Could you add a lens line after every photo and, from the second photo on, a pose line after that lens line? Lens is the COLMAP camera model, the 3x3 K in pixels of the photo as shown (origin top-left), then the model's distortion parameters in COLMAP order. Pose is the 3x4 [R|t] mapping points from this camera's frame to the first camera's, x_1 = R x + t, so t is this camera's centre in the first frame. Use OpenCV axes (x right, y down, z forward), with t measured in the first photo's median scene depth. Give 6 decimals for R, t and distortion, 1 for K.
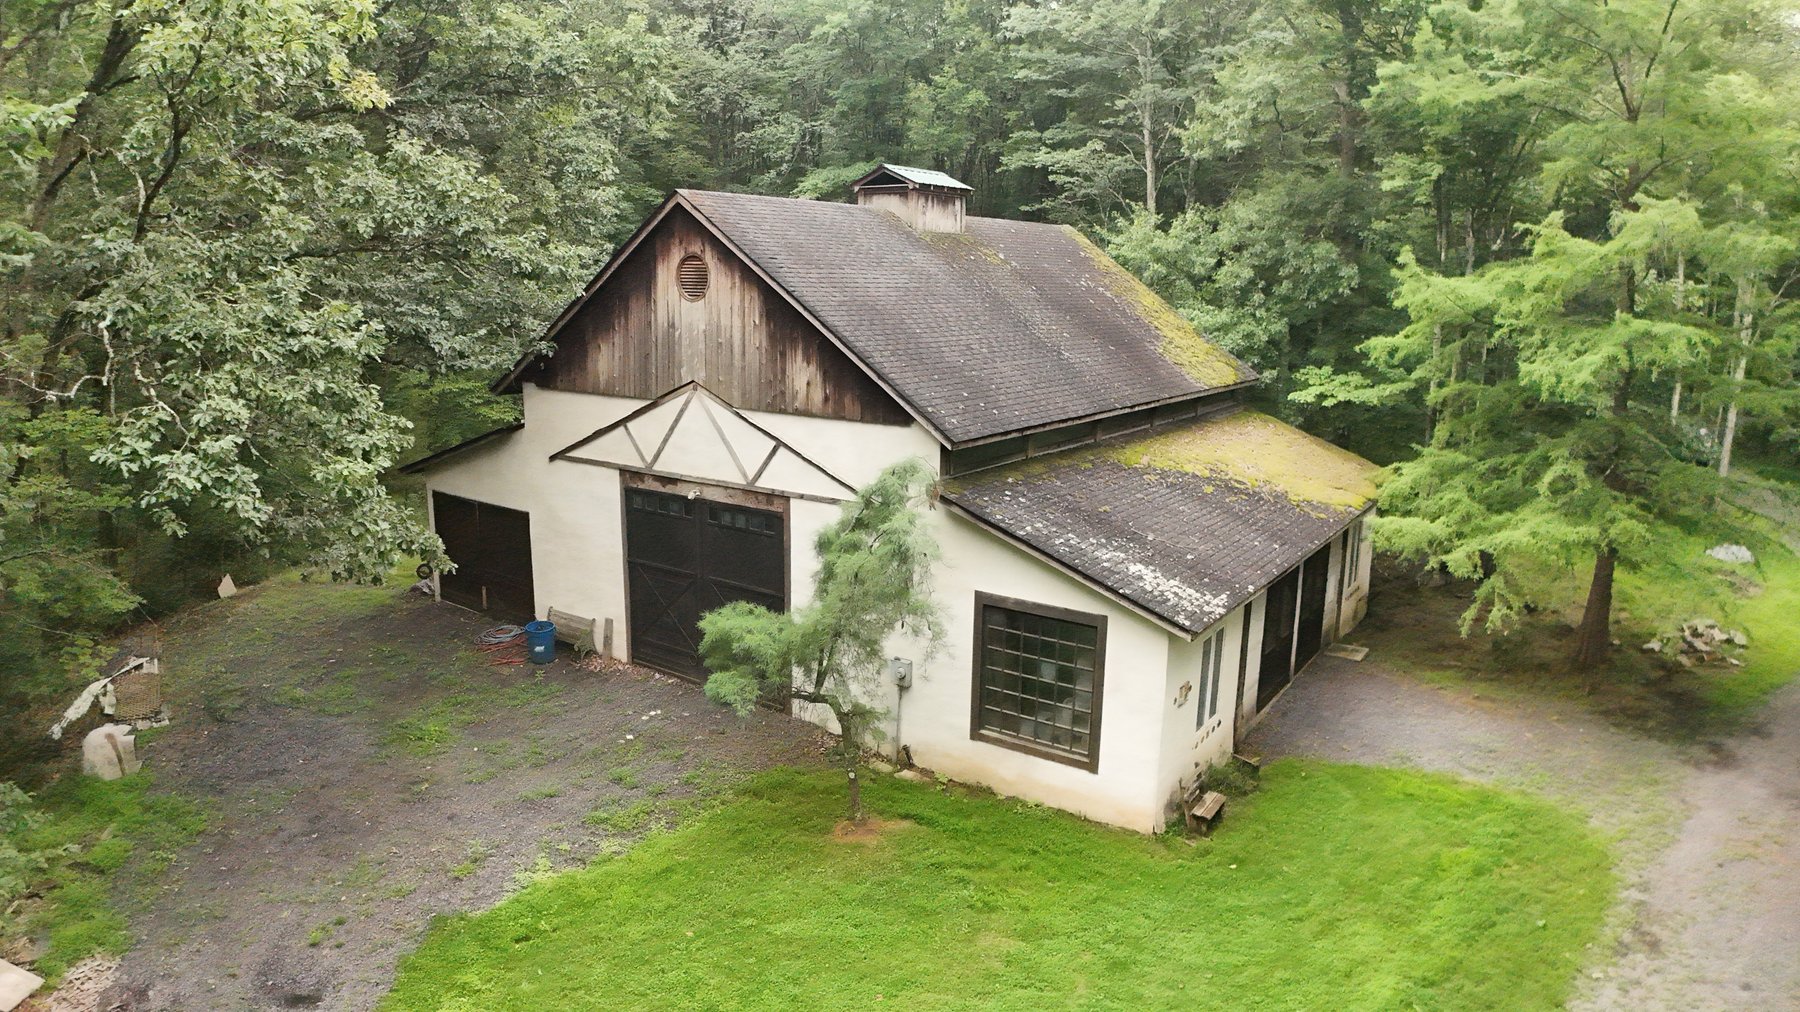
lens RADIAL K [[1101.0, 0, 897.1], [0, 1101.0, 509.7], [0, 0, 1]] dist [-0.157815, -0.001814]
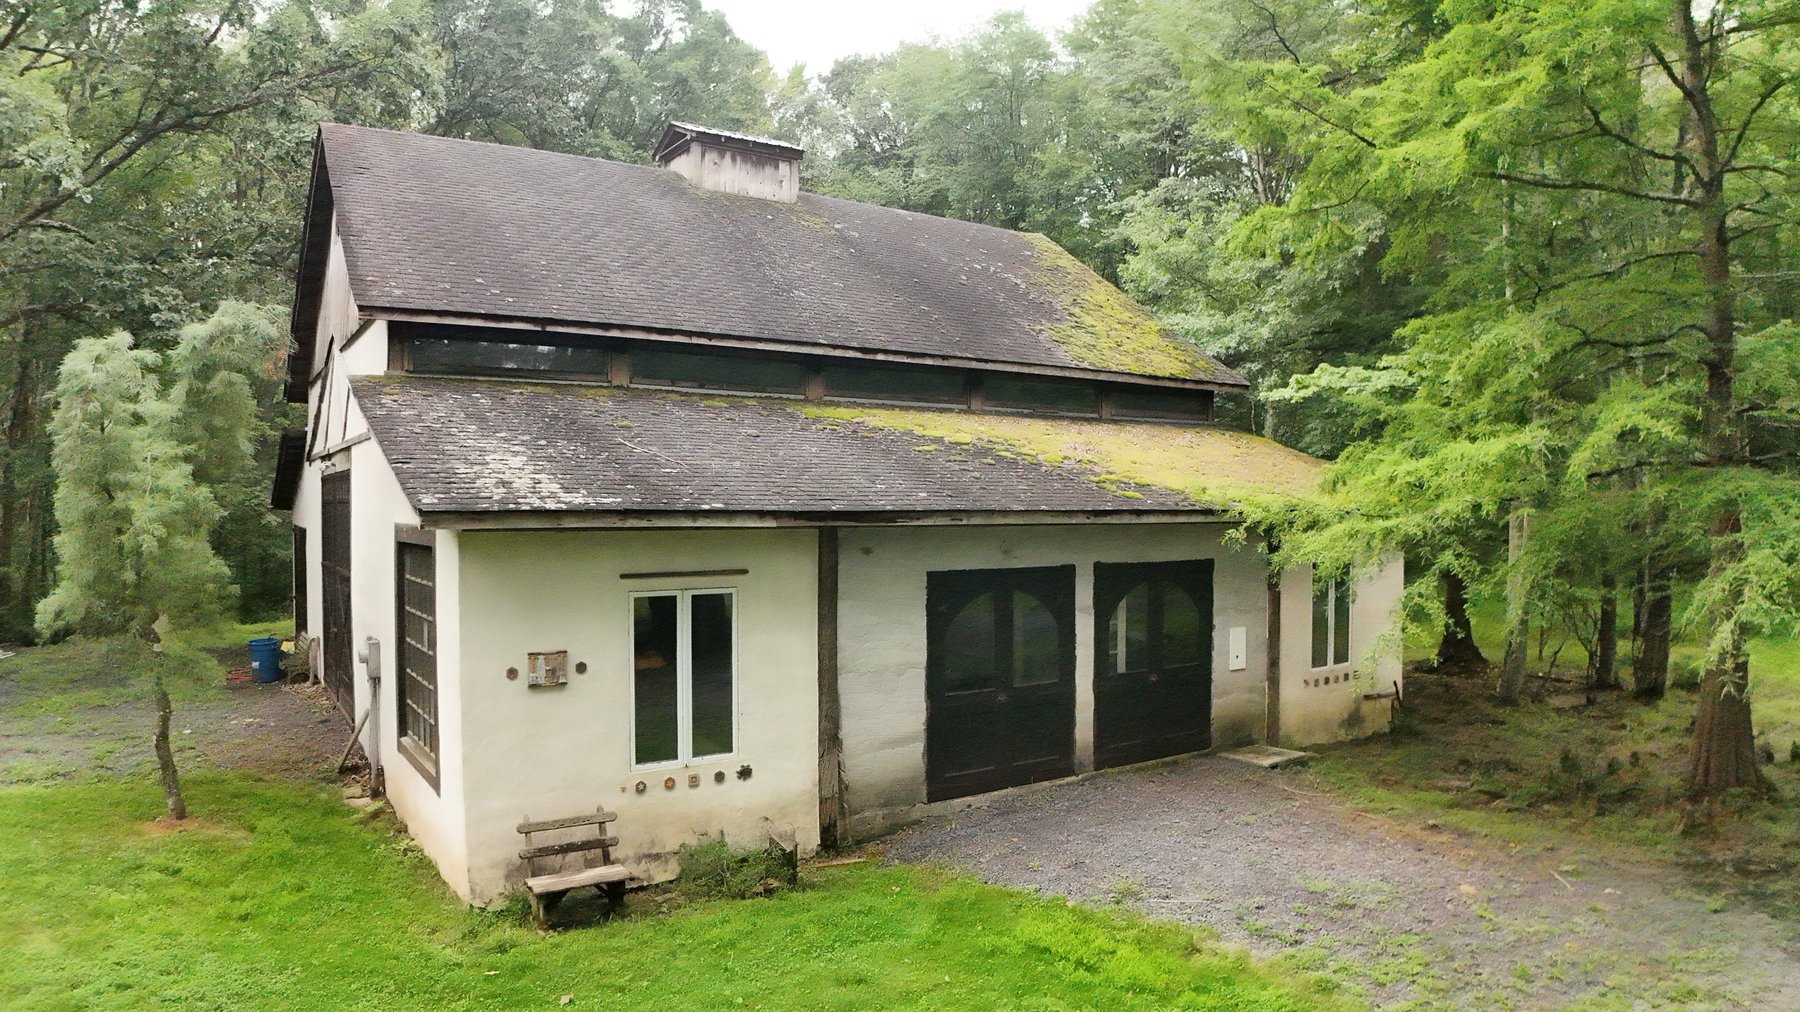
lens RADIAL K [[1101.0, 0, 901.2], [0, 1101.0, 502.8], [0, 0, 1]] dist [-0.157815, -0.001814]
pose [[0.936992, -0.010279, -0.349199, 0.518603], [-0.066307, 0.976165, -0.206653, 0.154662], [0.343000, 0.216787, 0.913977, 0.424937]]
